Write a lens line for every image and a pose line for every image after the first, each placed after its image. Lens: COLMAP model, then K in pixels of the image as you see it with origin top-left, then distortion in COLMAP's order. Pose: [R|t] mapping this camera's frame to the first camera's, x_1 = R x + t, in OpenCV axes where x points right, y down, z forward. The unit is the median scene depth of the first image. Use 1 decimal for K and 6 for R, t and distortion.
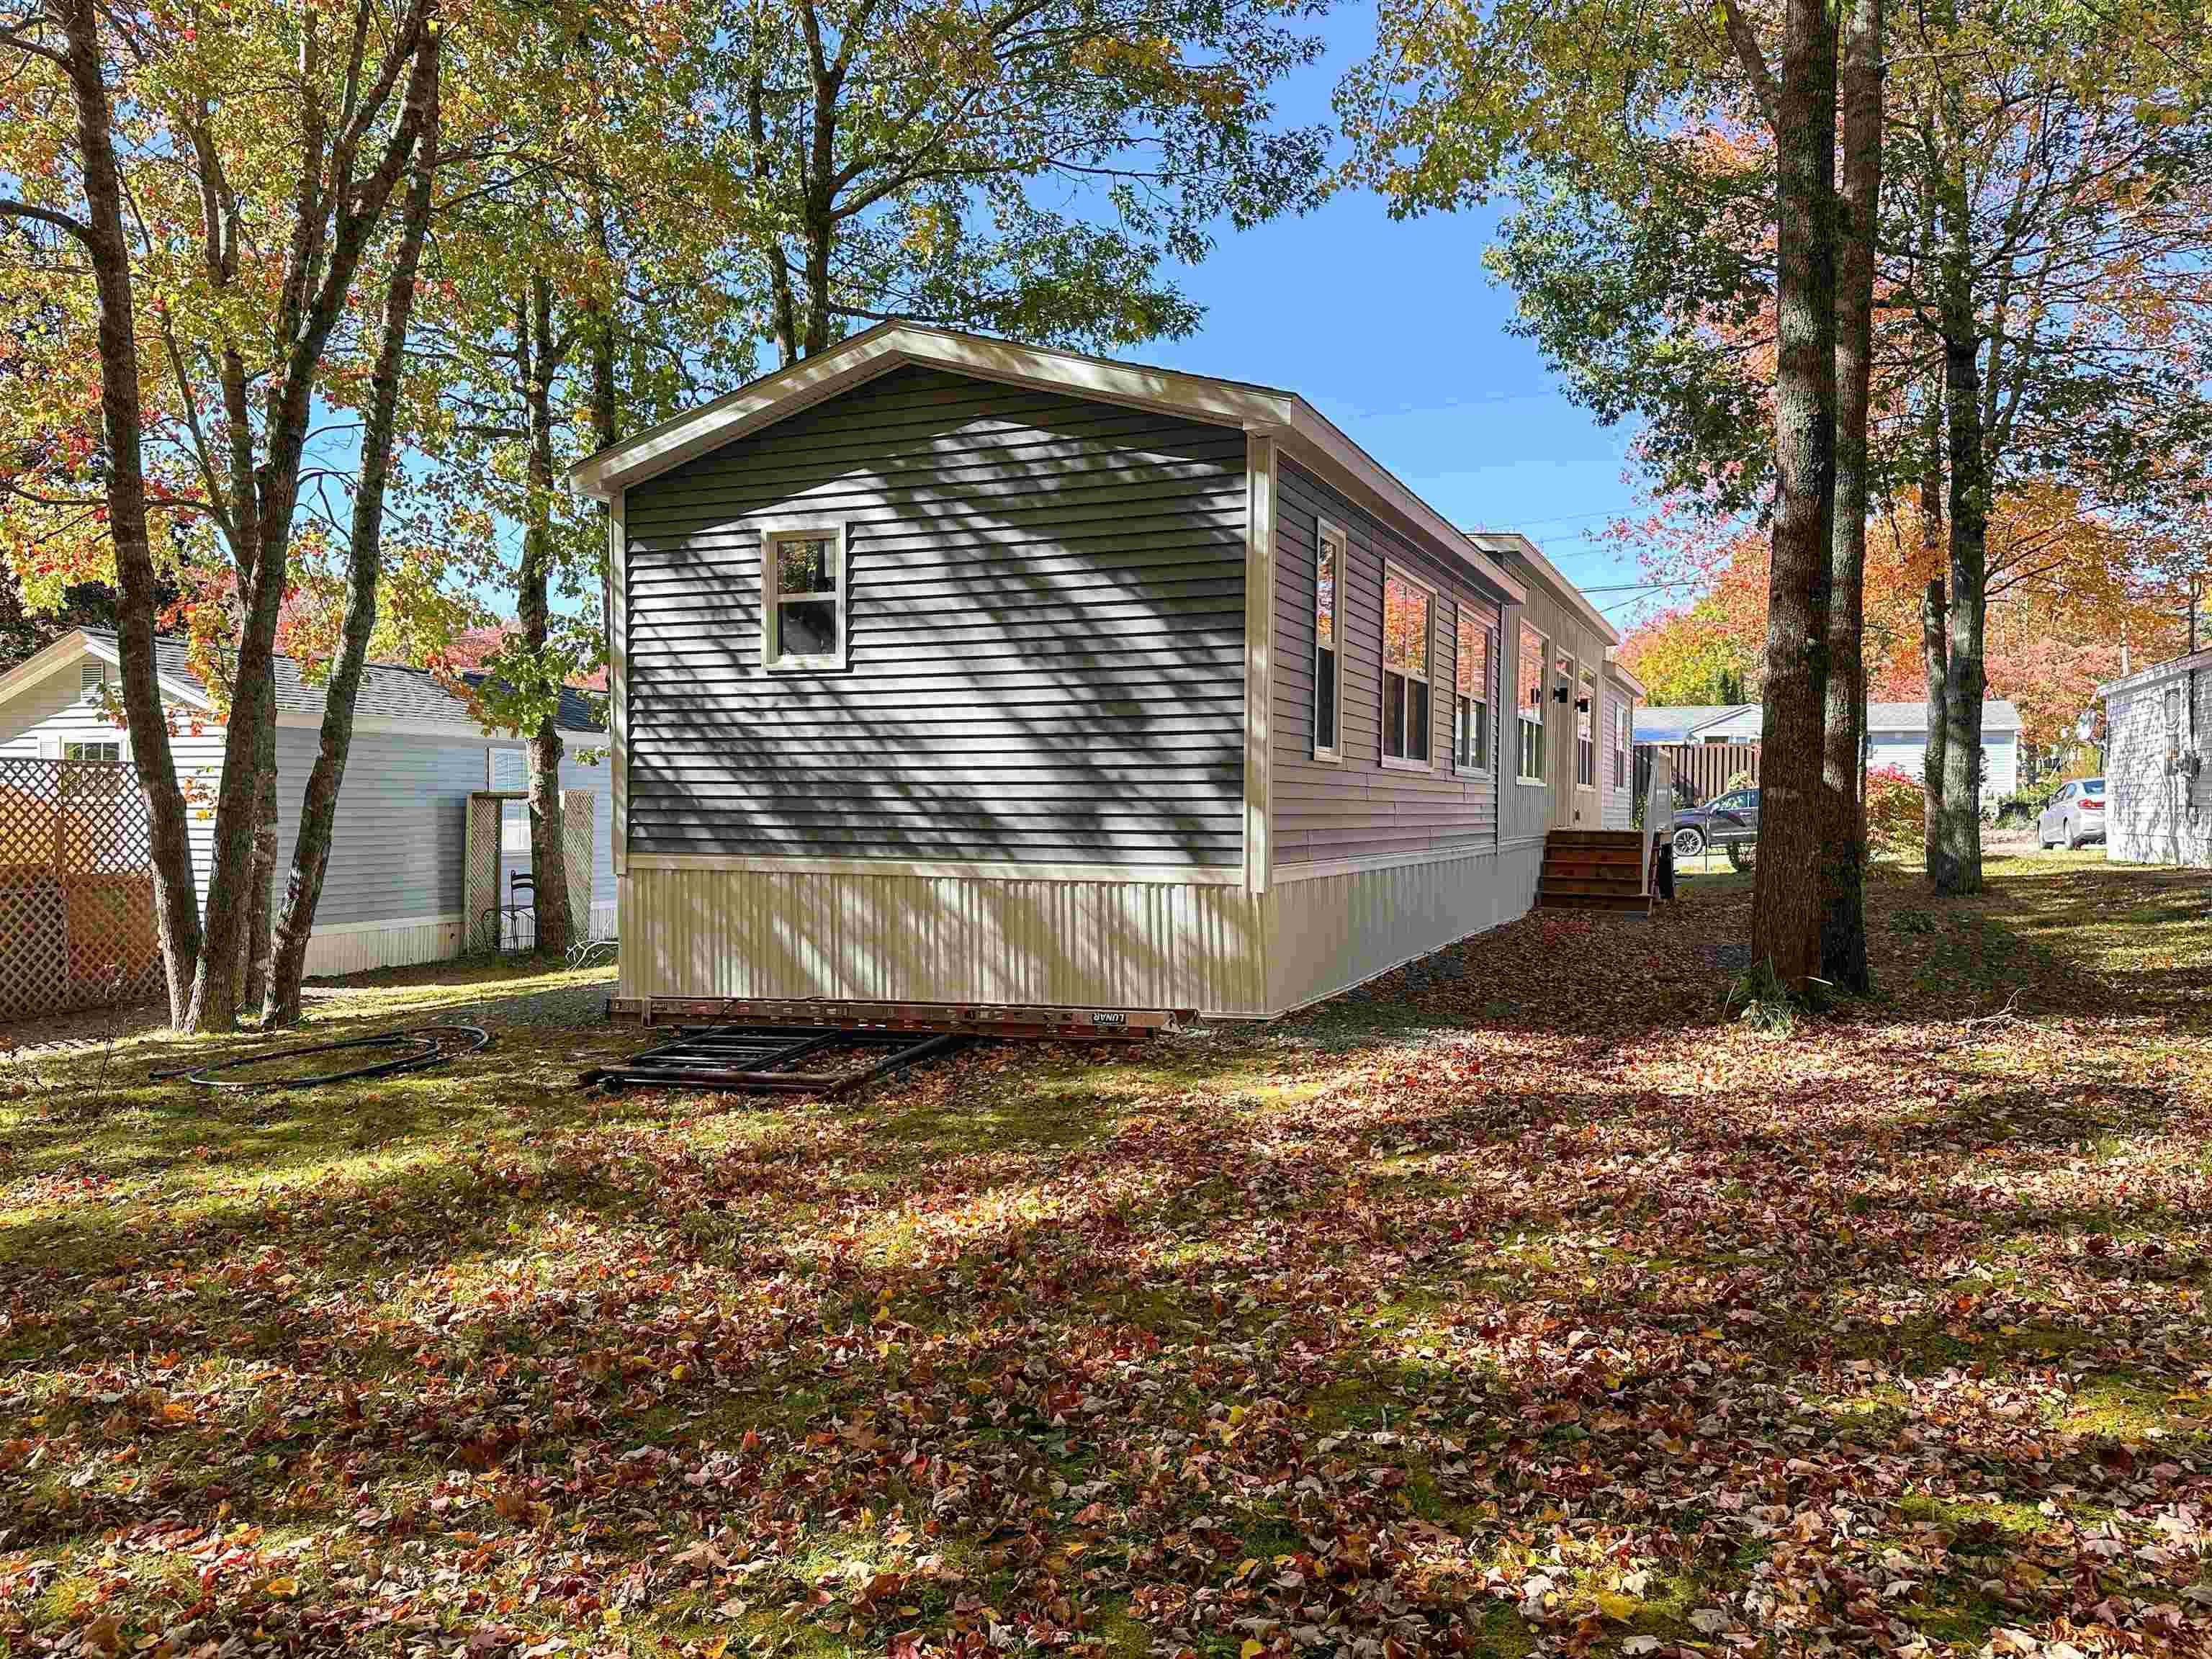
lens RADIAL K [[1554.4, 0, 1106.0], [0, 1554.4, 829.5], [0, 0, 1]] dist [0.094262, -0.126600]
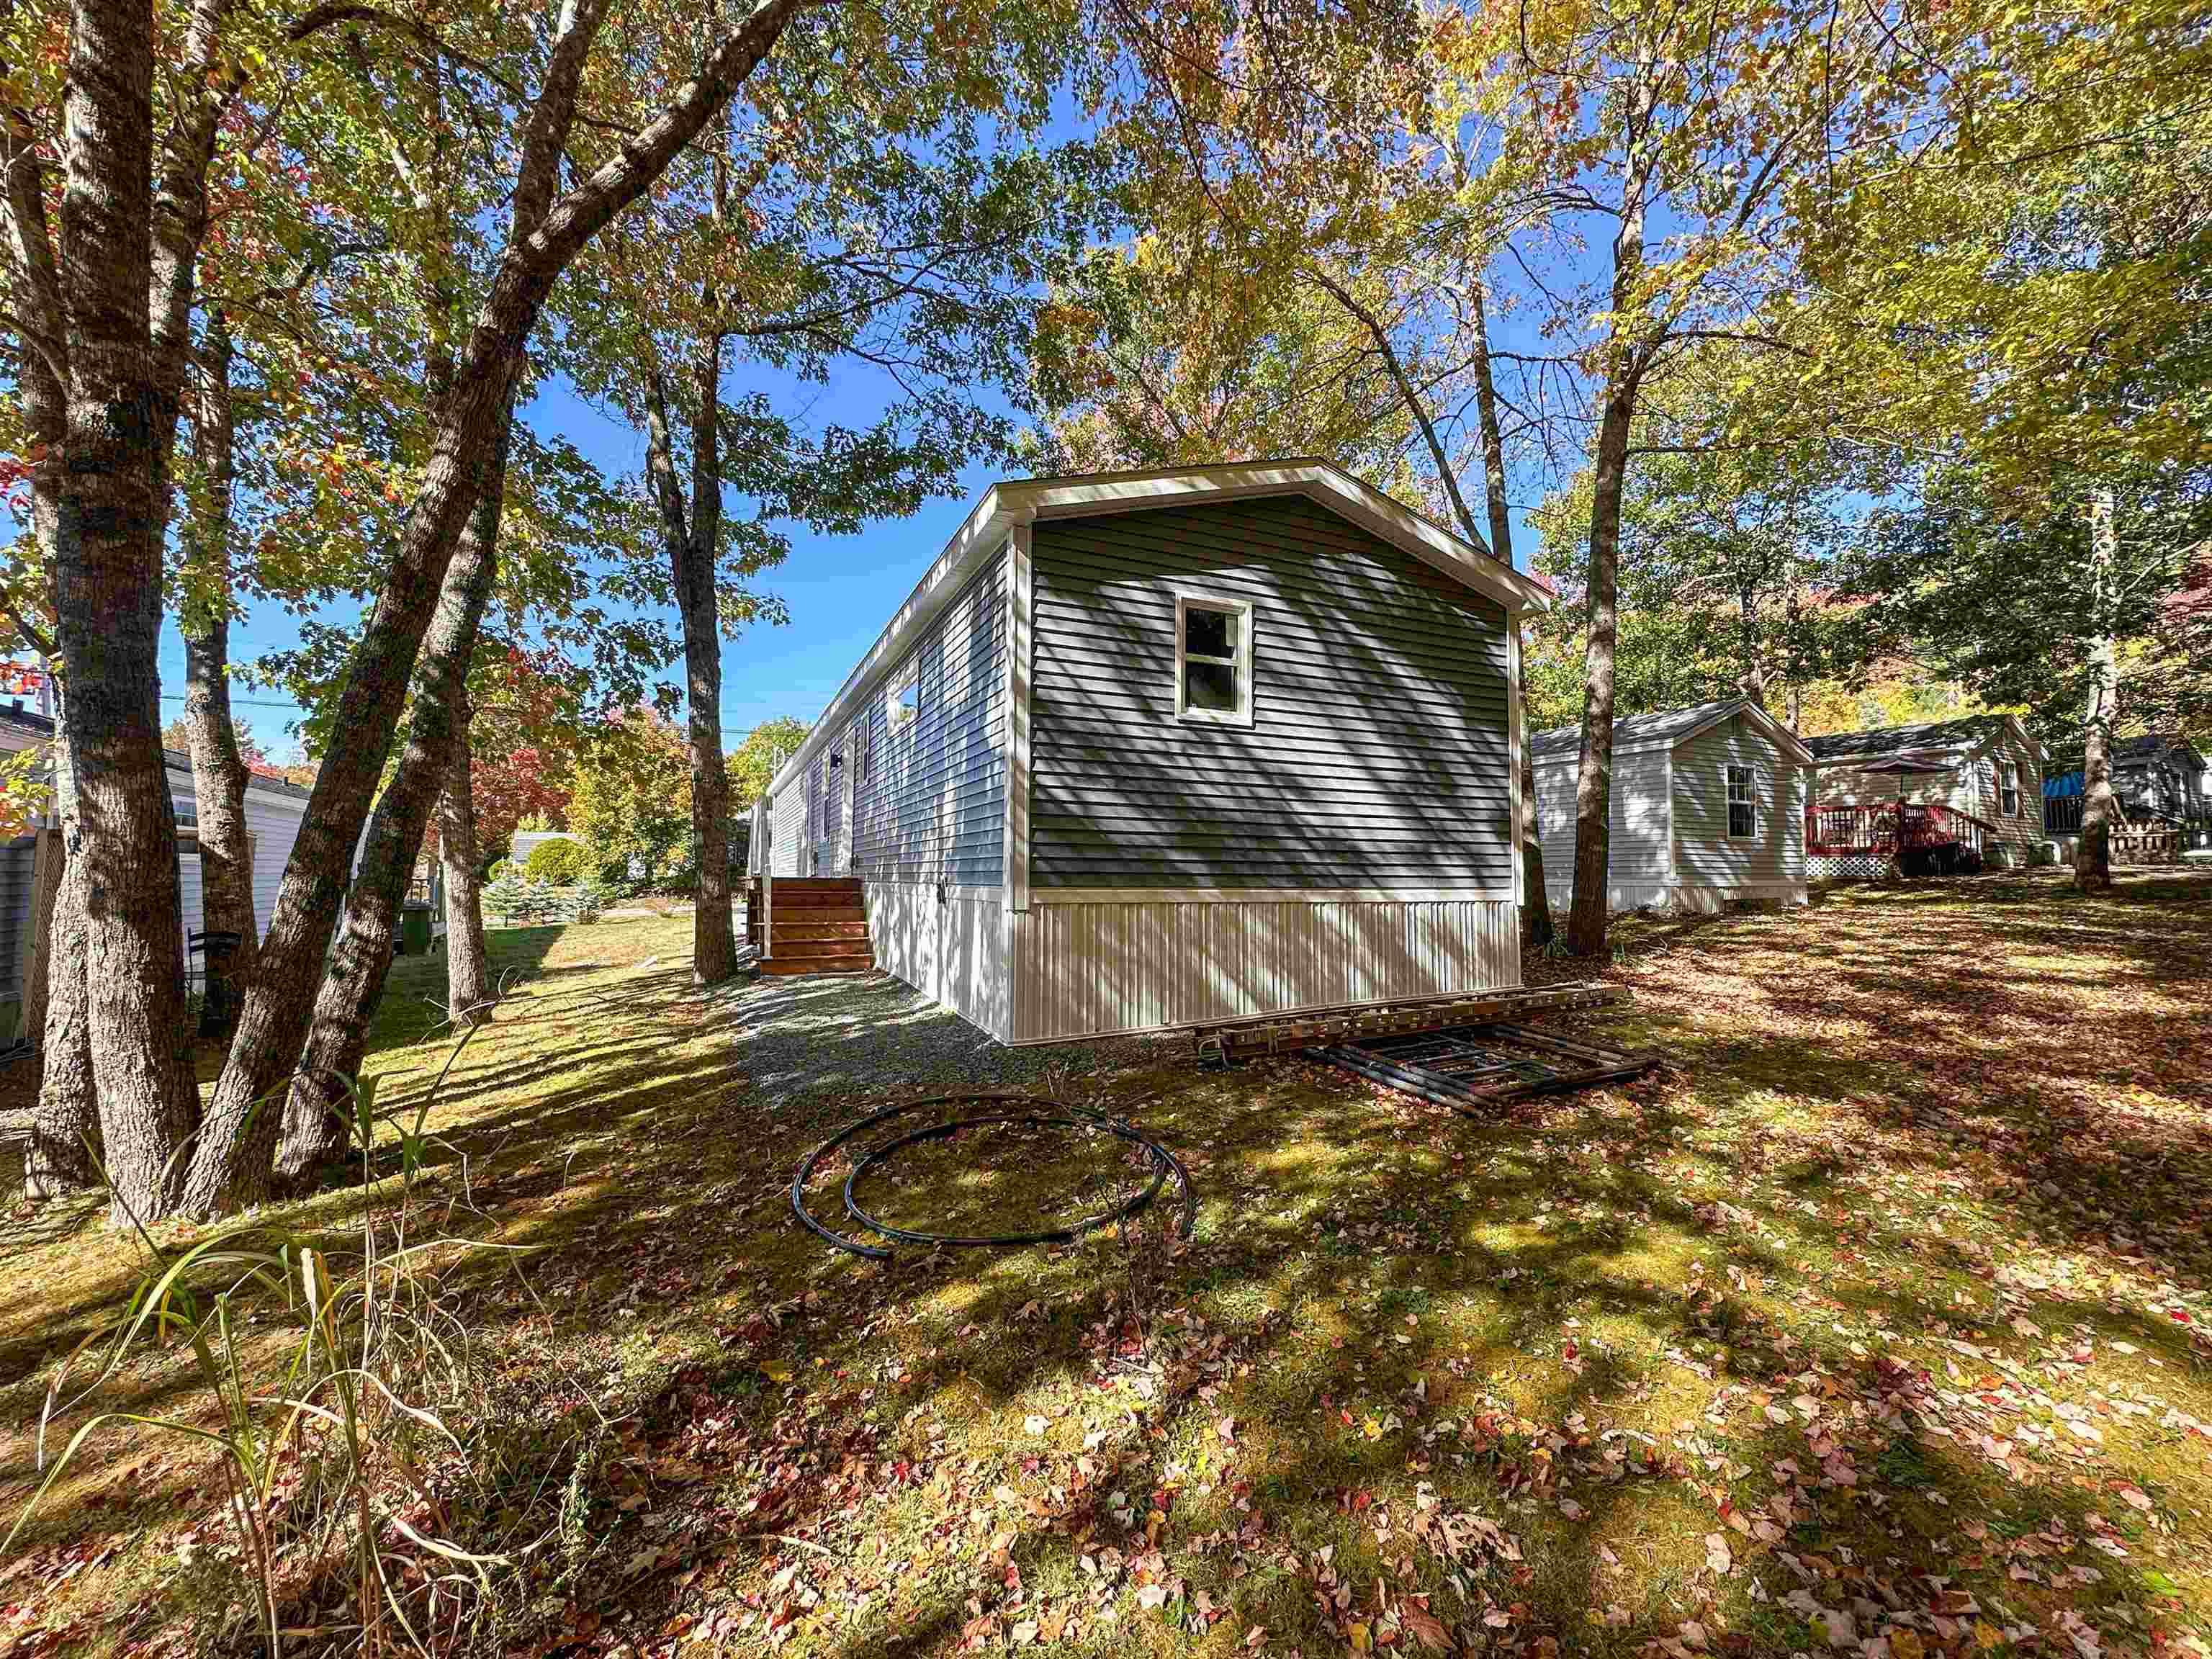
lens RADIAL K [[893.0, 0, 1108.8], [0, 893.0, 832.1], [0, 0, 1]] dist [-0.003219, 0.000007]
pose [[0.666027, 0.038399, 0.744938, -0.735877], [0.010138, 0.998116, -0.060514, 0.015847], [-0.745858, 0.047856, 0.664383, 0.639008]]
